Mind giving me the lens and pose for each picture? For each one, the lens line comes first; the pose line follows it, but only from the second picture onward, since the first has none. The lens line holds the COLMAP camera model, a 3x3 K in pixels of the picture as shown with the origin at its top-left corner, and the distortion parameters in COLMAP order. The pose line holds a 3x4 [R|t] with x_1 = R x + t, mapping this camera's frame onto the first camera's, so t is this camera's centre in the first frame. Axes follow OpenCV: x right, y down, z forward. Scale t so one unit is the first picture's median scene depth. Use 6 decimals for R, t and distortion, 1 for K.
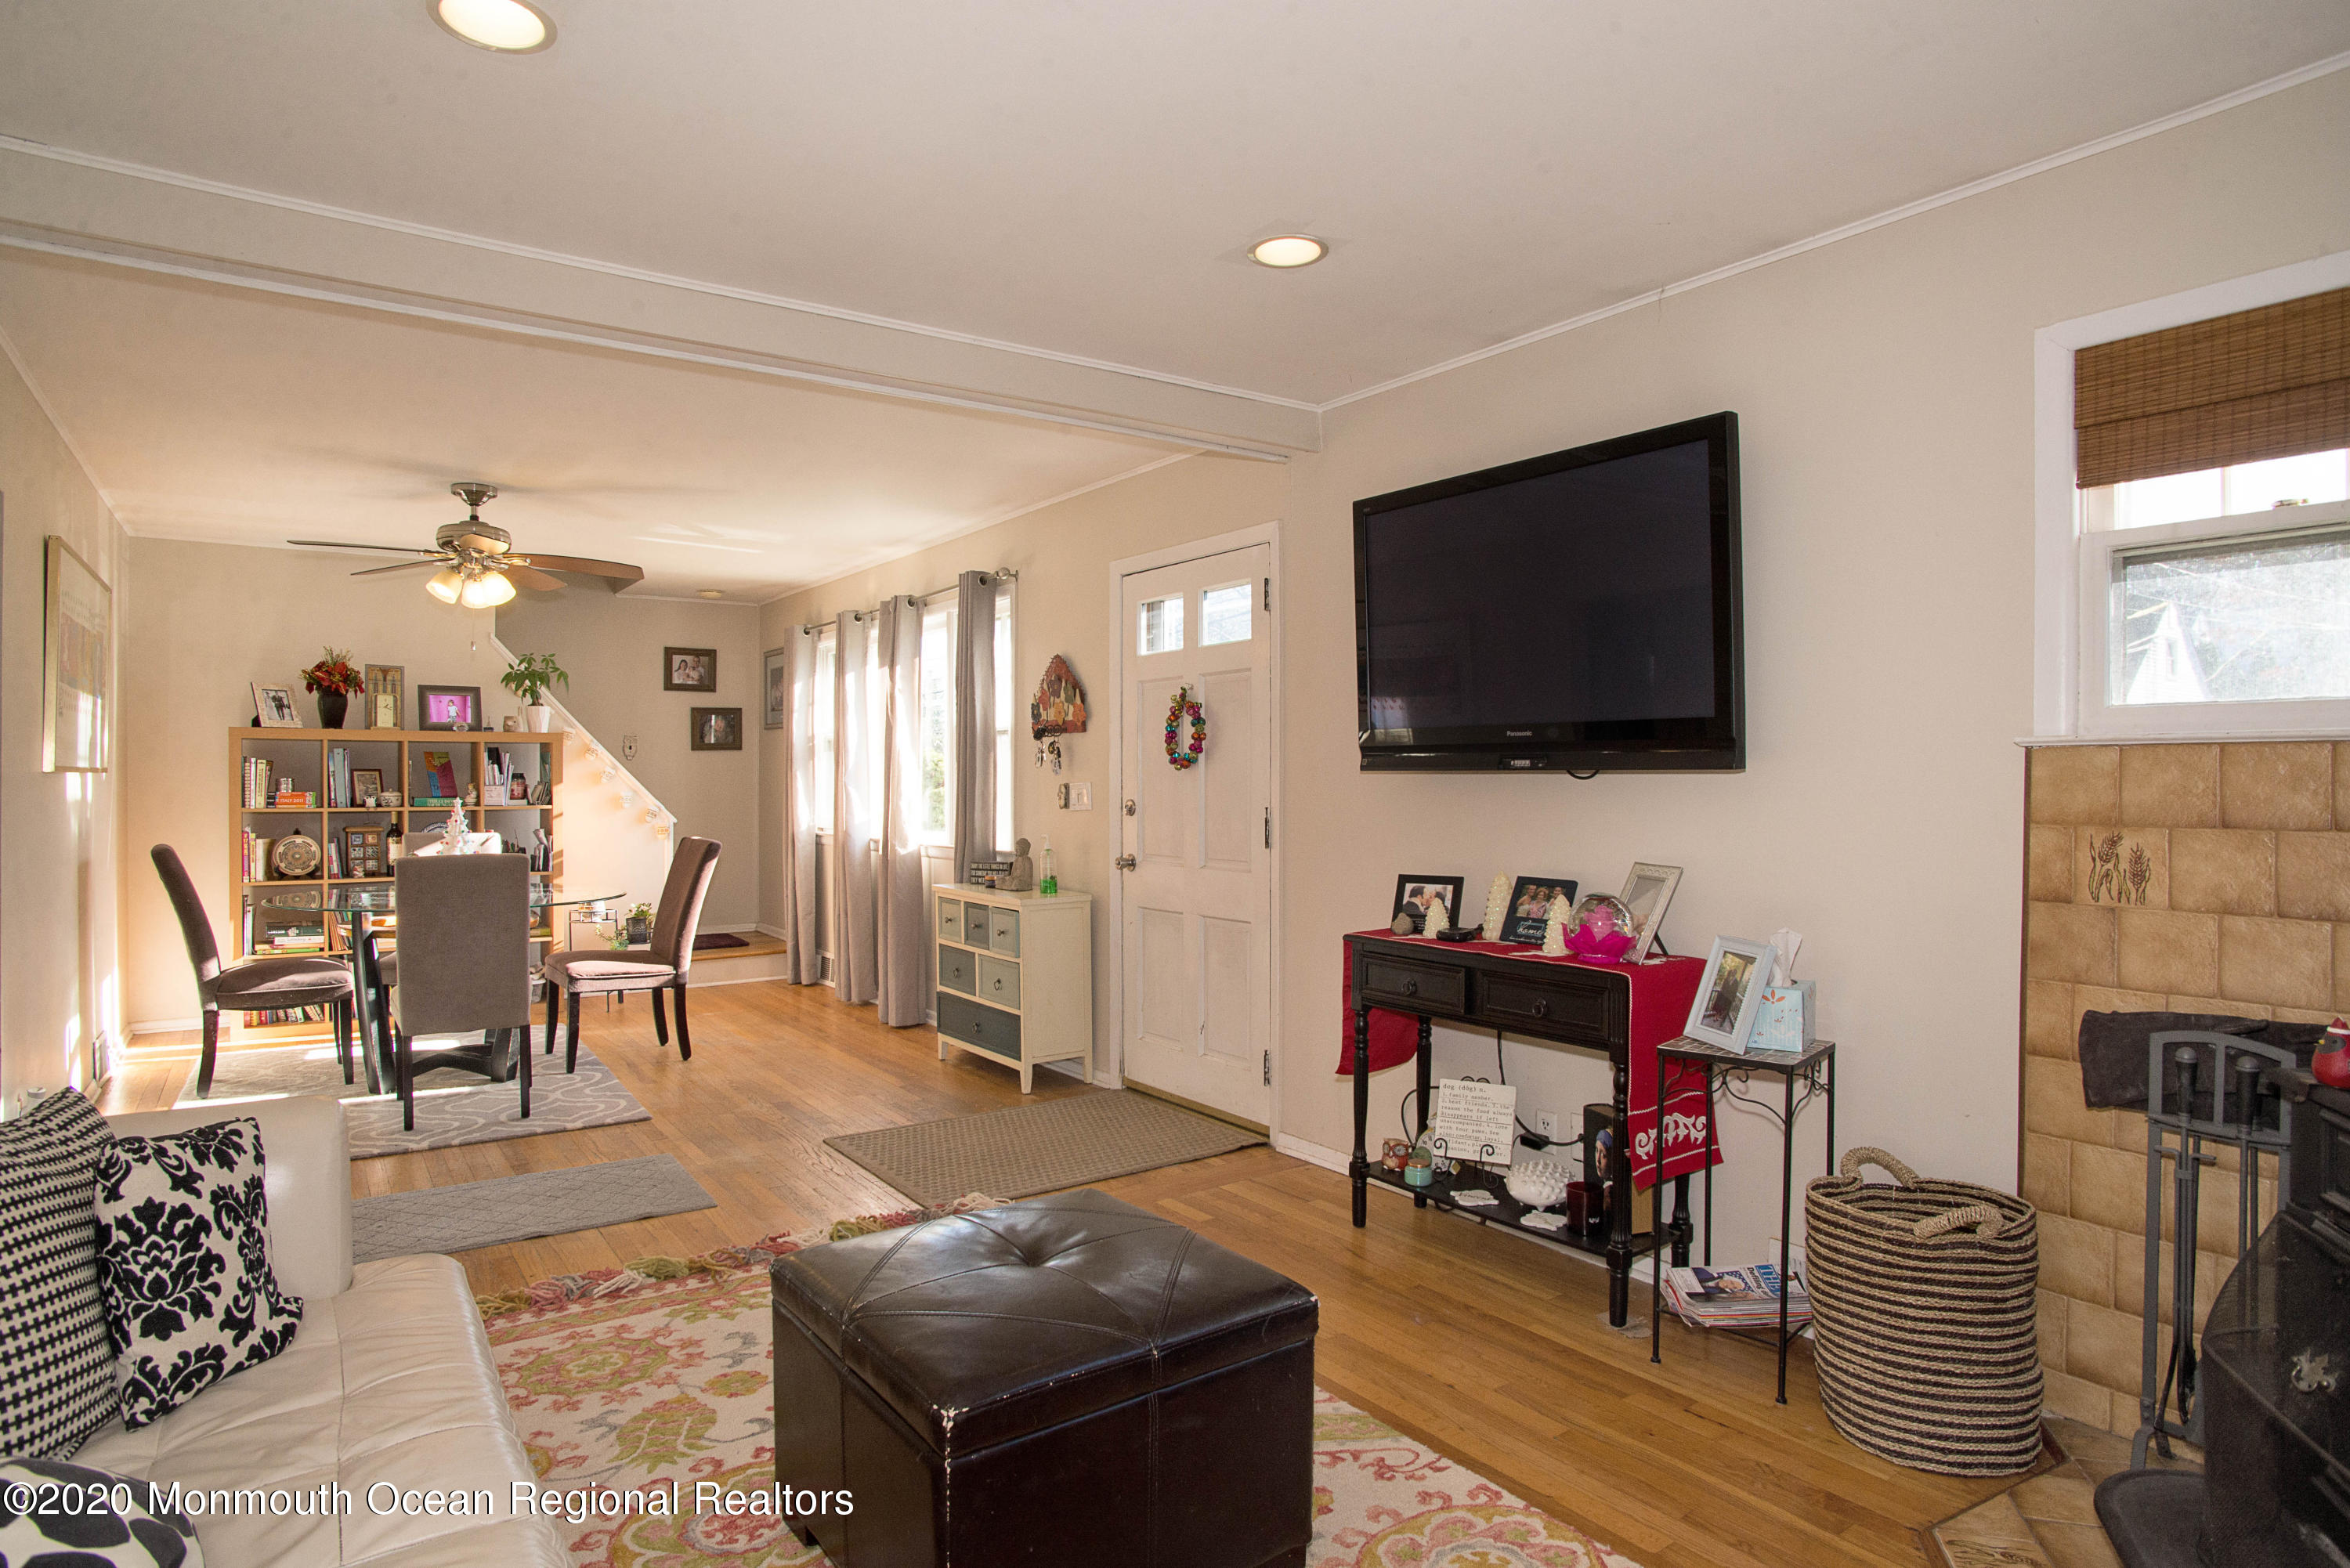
lens RADIAL K [[1308.1, 0, 1157.9], [0, 1308.1, 791.3], [0, 0, 1]] dist [-0.057039, 0.004784]
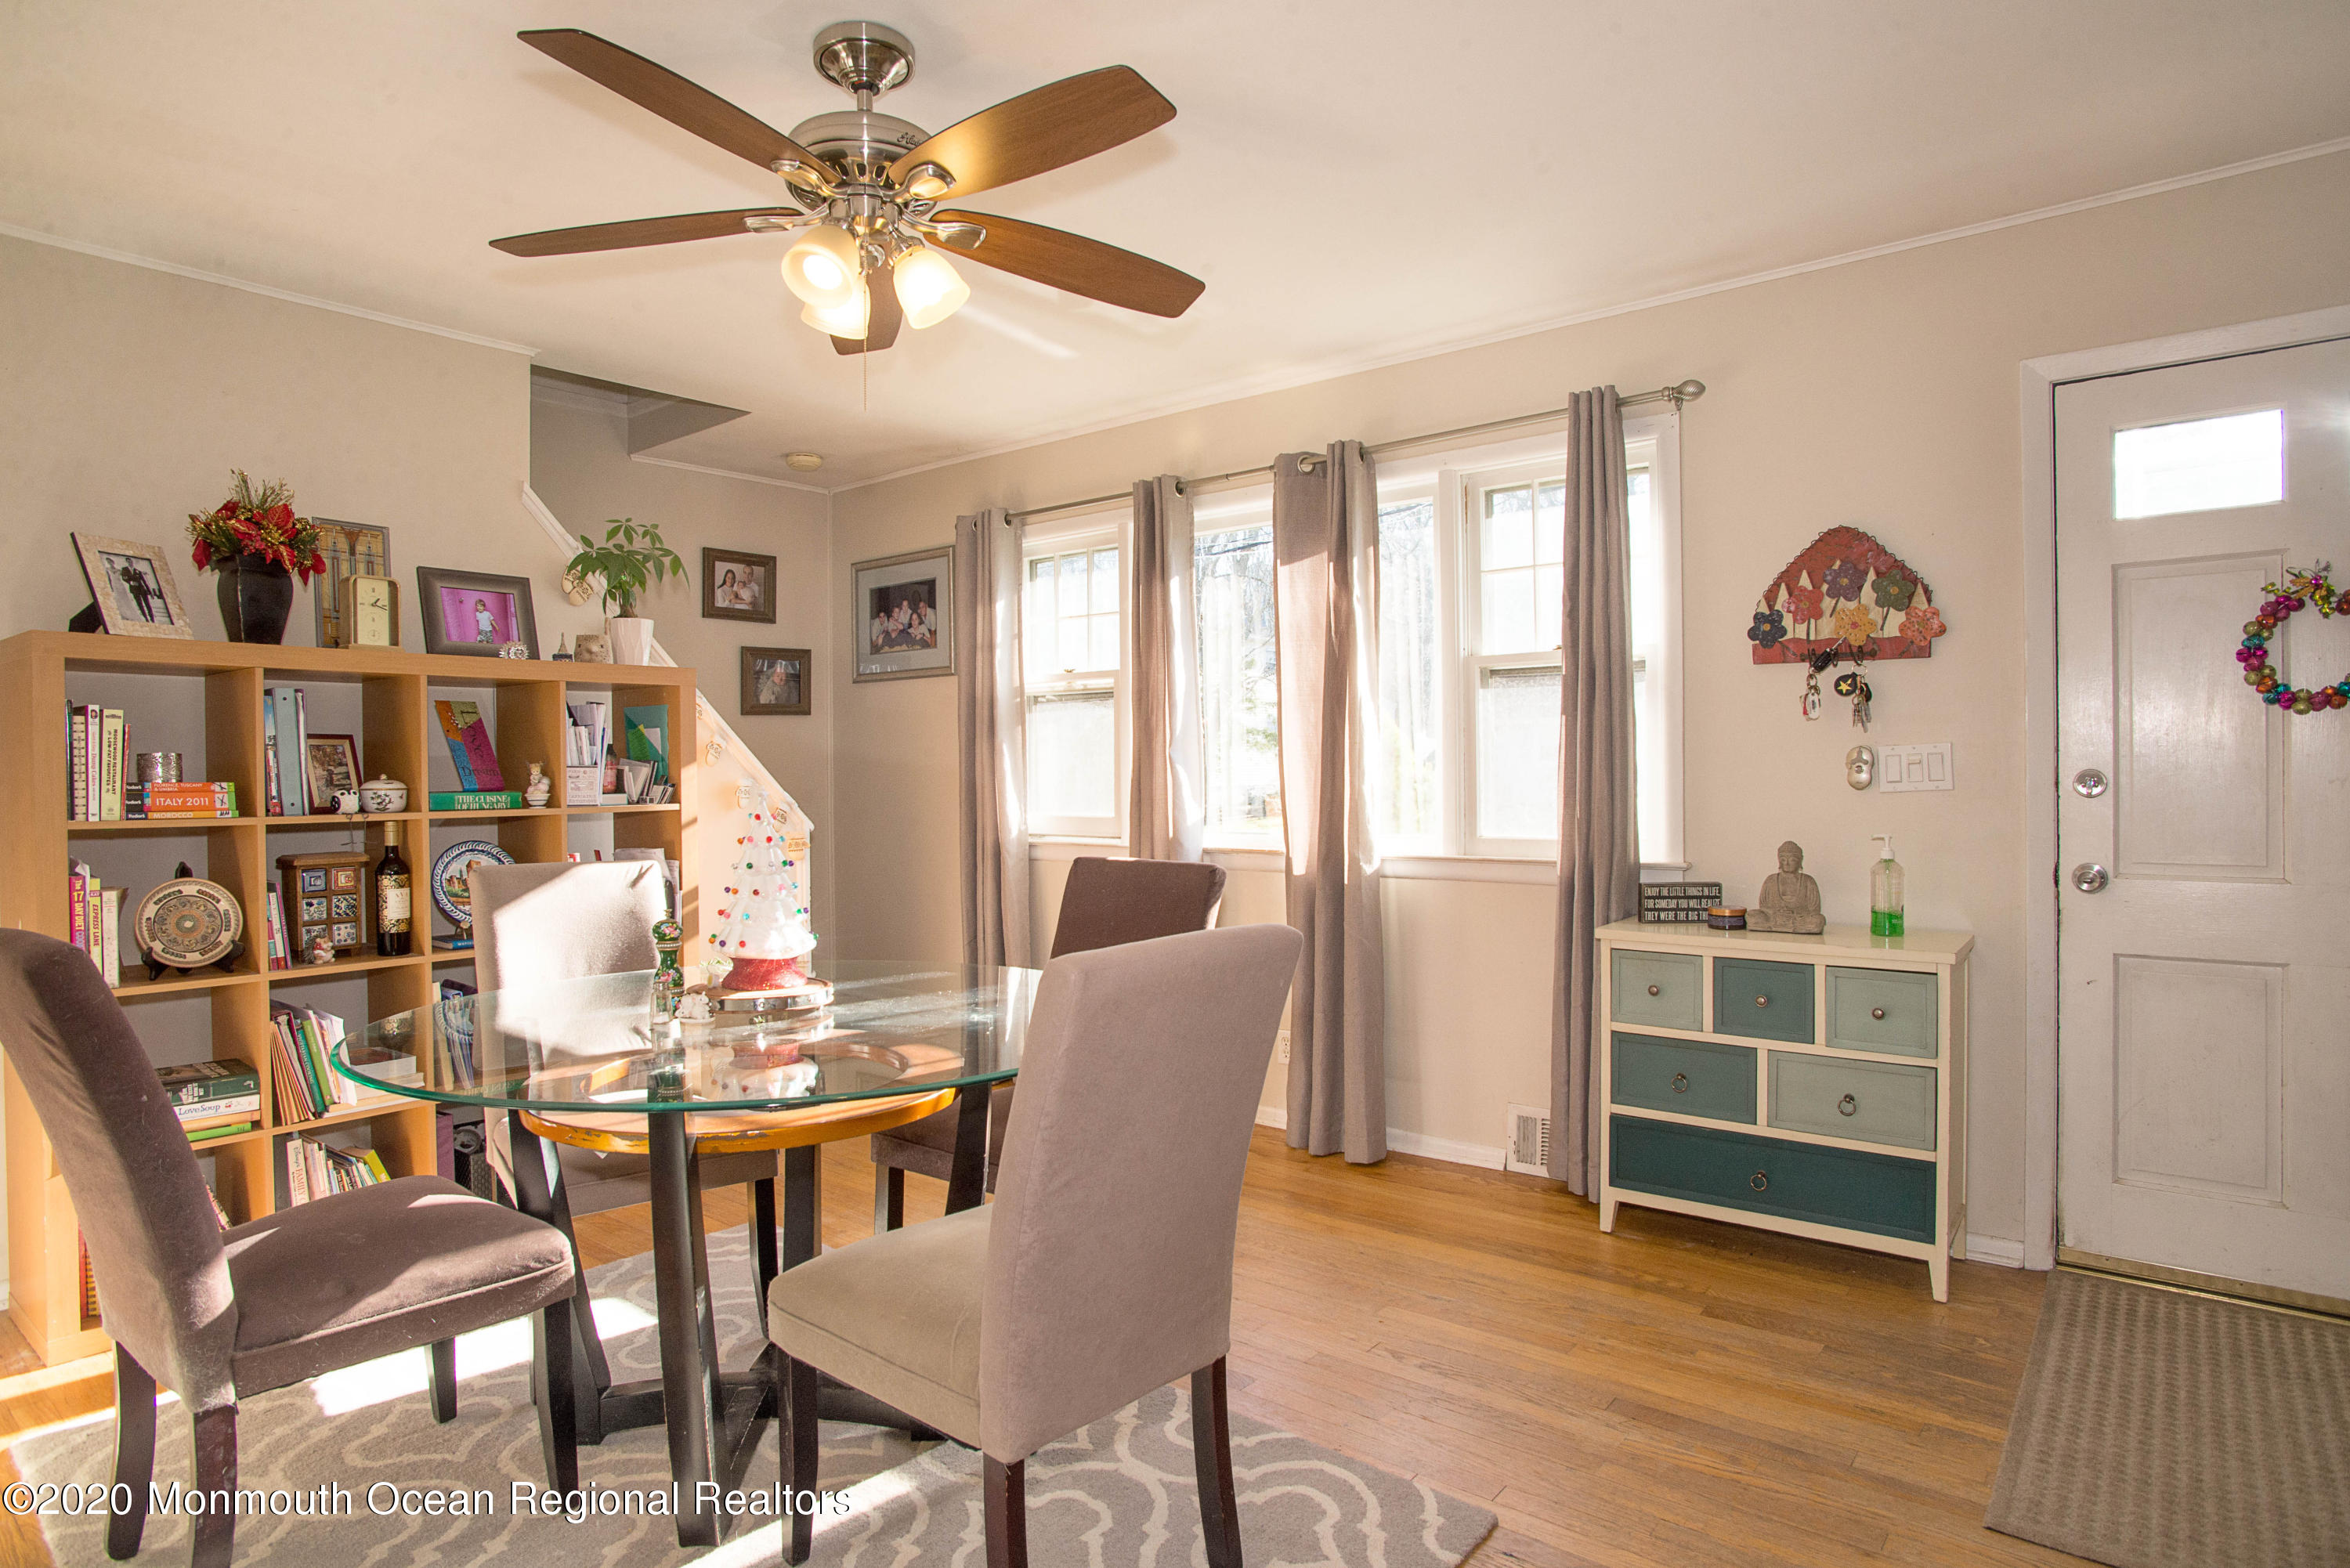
lens RADIAL K [[1308.1, 0, 1182.9], [0, 1308.1, 785.5], [0, 0, 1]] dist [-0.057039, 0.004784]
pose [[0.959307, -0.014362, 0.282000, -0.452630], [0.013835, 0.999897, 0.003860, 0.004376], [-0.282026, 0.000198, 0.959407, 0.459864]]
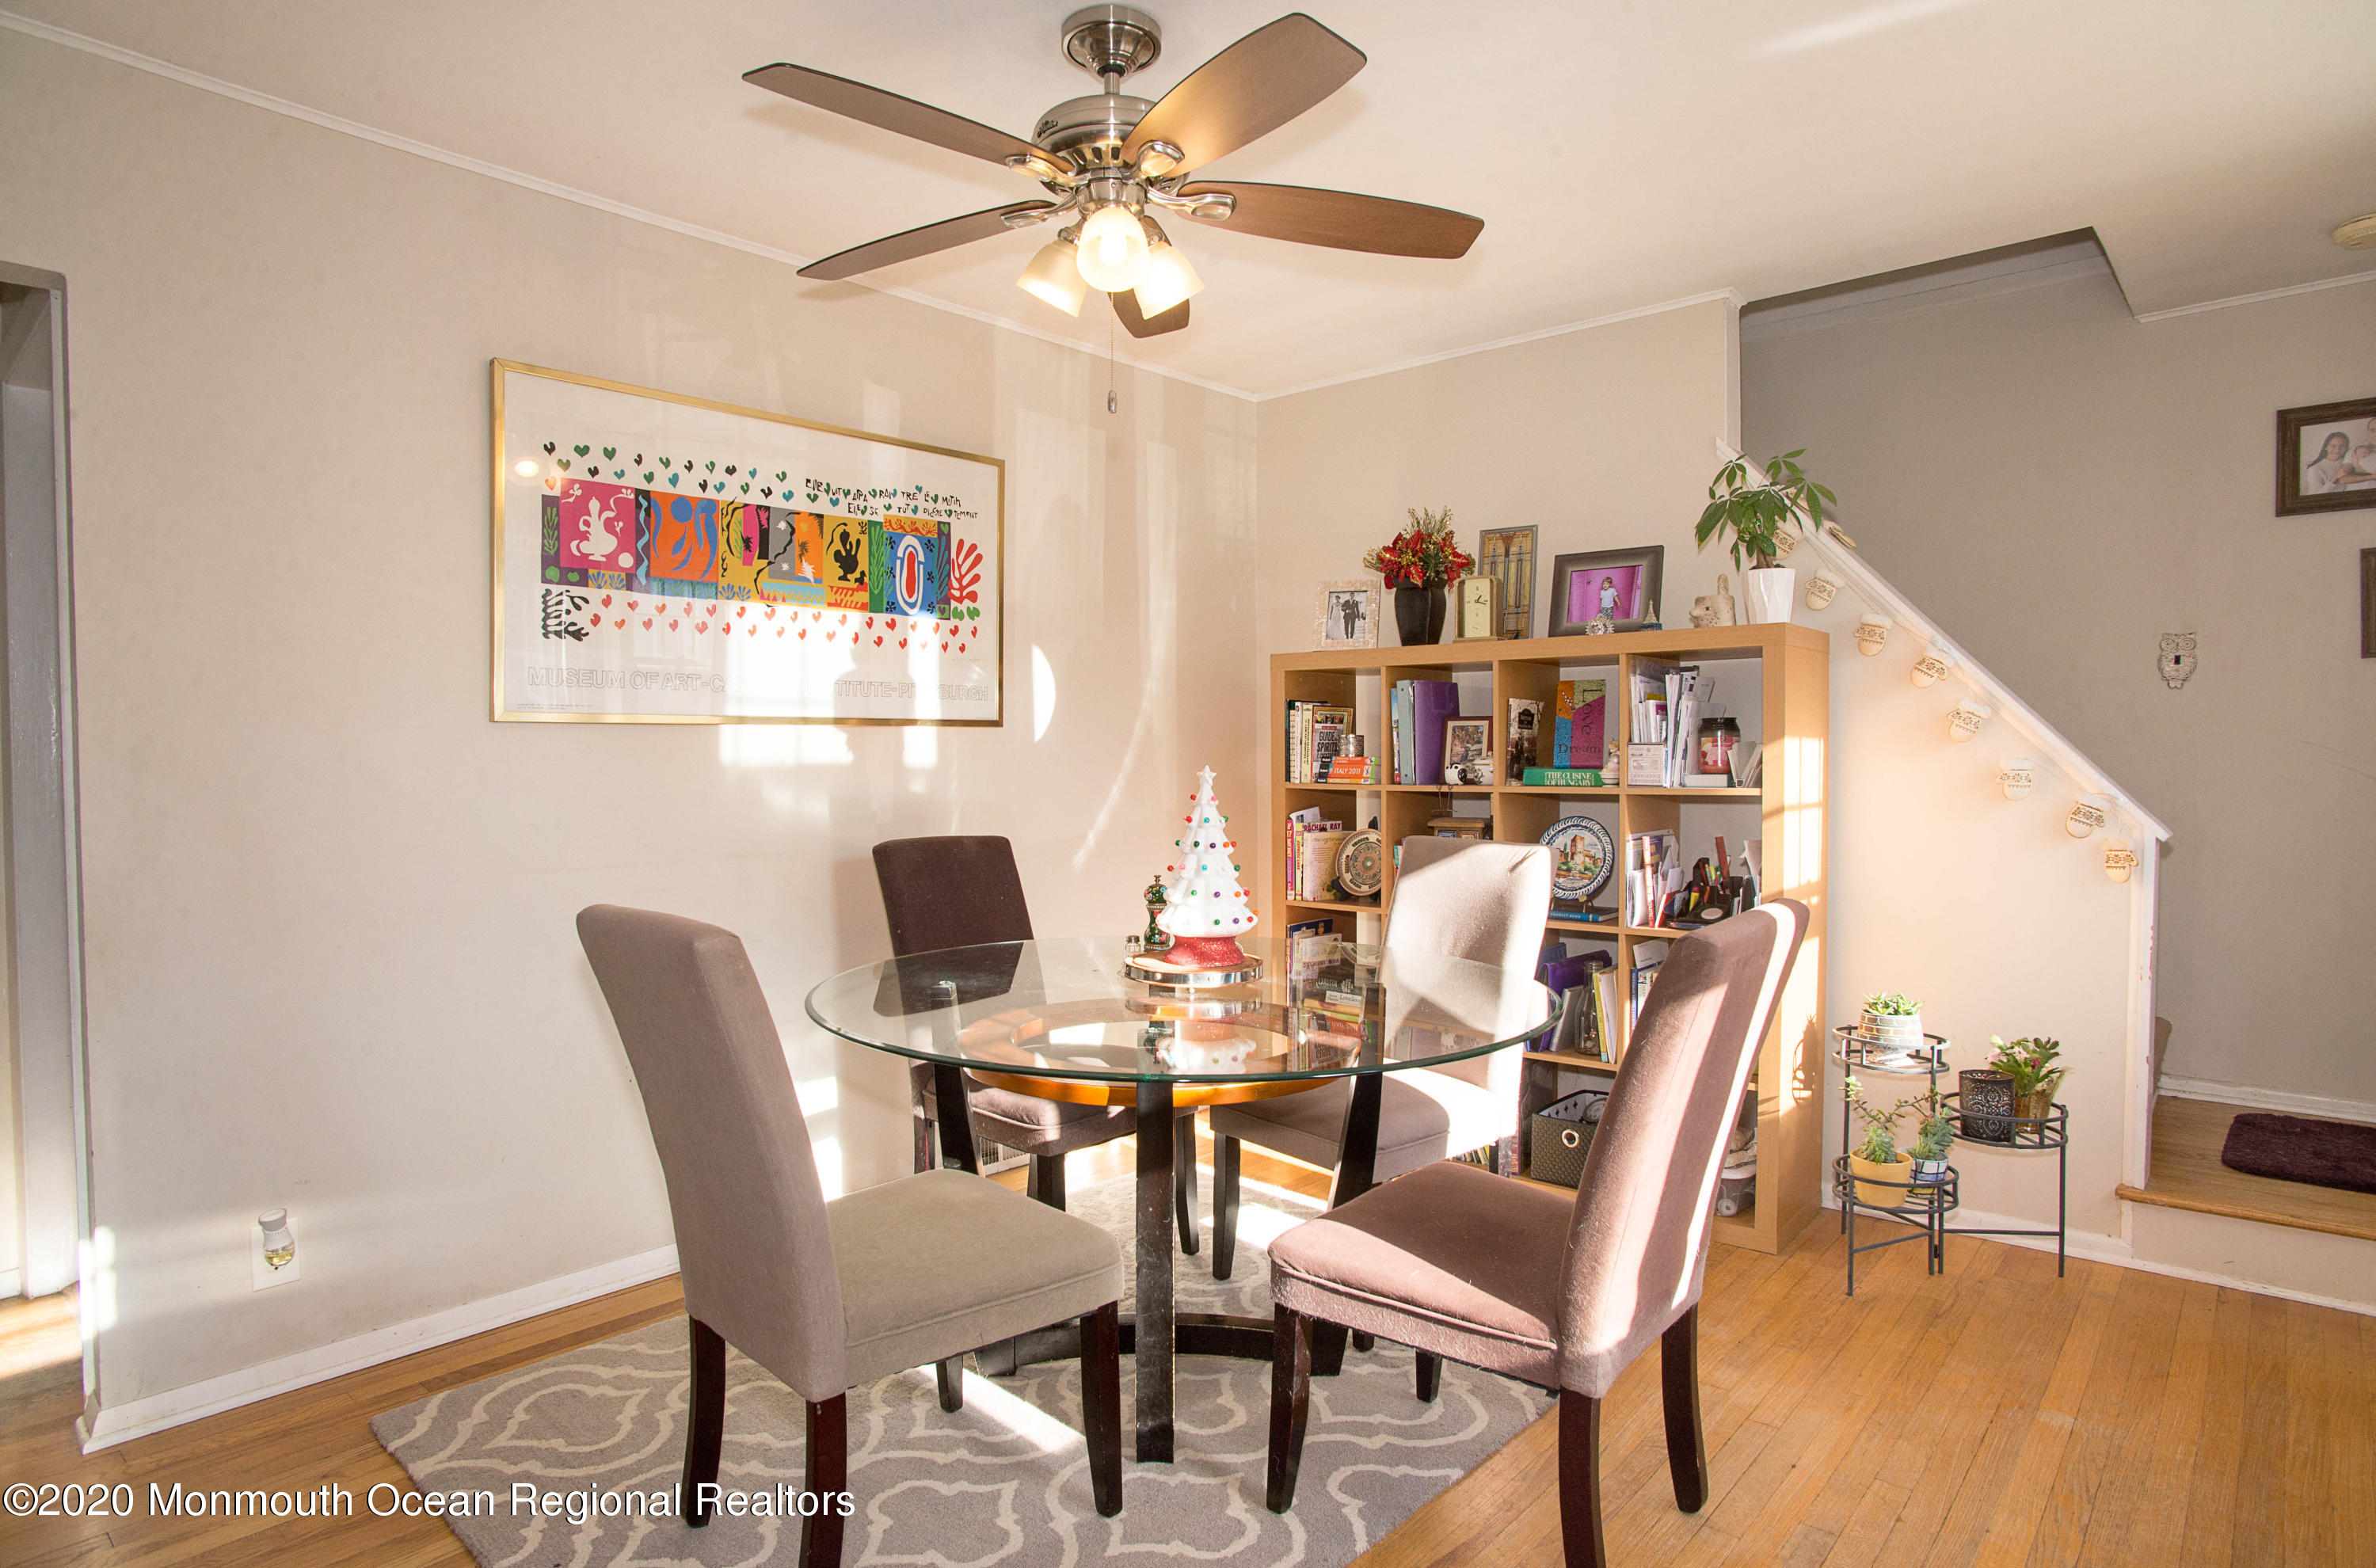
lens RADIAL K [[1322.6, 0, 1197.0], [0, 1322.6, 783.4], [0, 0, 1]] dist [-0.057039, 0.004784]
pose [[0.231508, 0.021525, -0.972595, -0.084052], [0.000124, 0.999755, 0.022156, -0.000981], [0.972833, -0.005250, 0.231449, 0.762476]]
